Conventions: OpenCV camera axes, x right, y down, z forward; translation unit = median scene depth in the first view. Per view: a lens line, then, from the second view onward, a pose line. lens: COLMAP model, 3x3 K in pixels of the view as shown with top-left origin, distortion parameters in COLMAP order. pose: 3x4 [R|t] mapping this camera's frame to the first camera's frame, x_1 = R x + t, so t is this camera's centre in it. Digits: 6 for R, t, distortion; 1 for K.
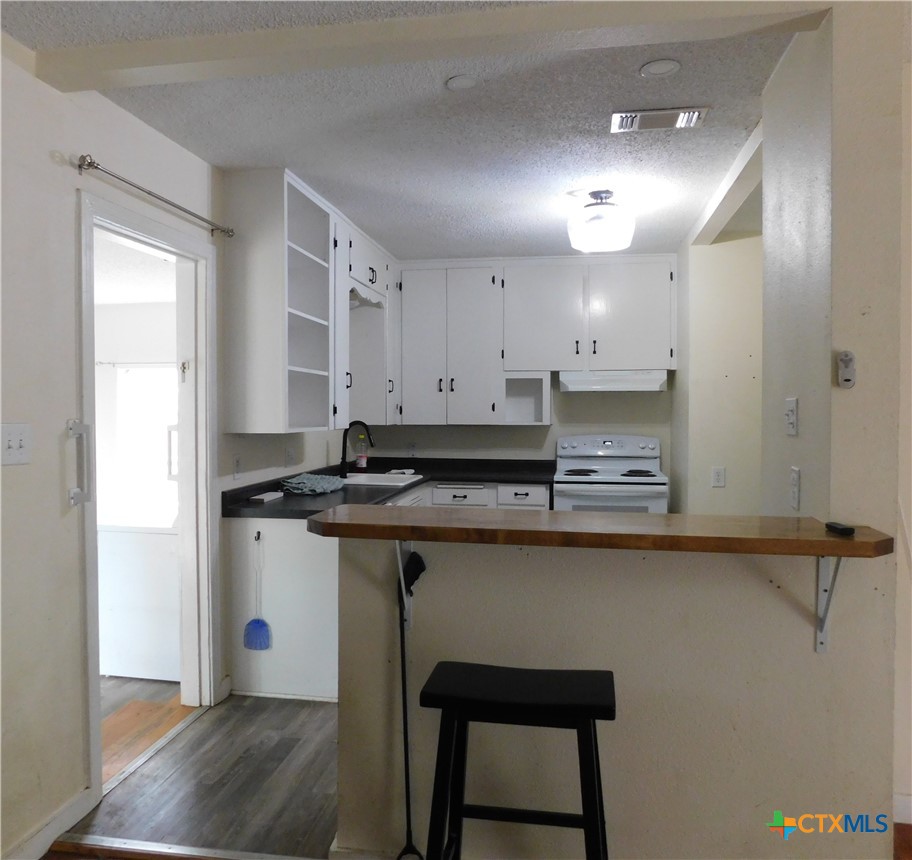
lens RADIAL K [[765.7, 0, 456.0], [0, 765.7, 430.0], [0, 0, 1]] dist [0.001194, 0.000346]
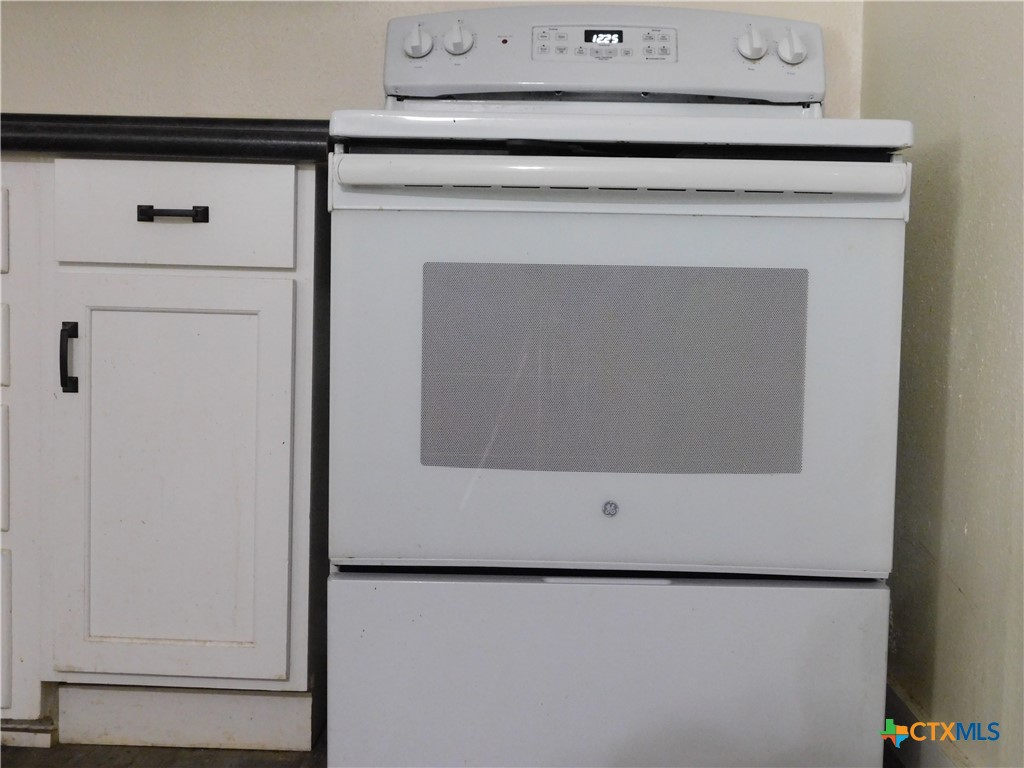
lens RADIAL K [[1348.3, 0, 512.0], [0, 1348.3, 384.0], [0, 0, 1]] dist [0.008045, 0.006708]
pose [[0.990105, 0.008631, 0.140066, 0.122701], [-0.014984, 0.998903, 0.044366, 0.110167], [-0.139529, -0.046026, 0.989148, 0.637820]]
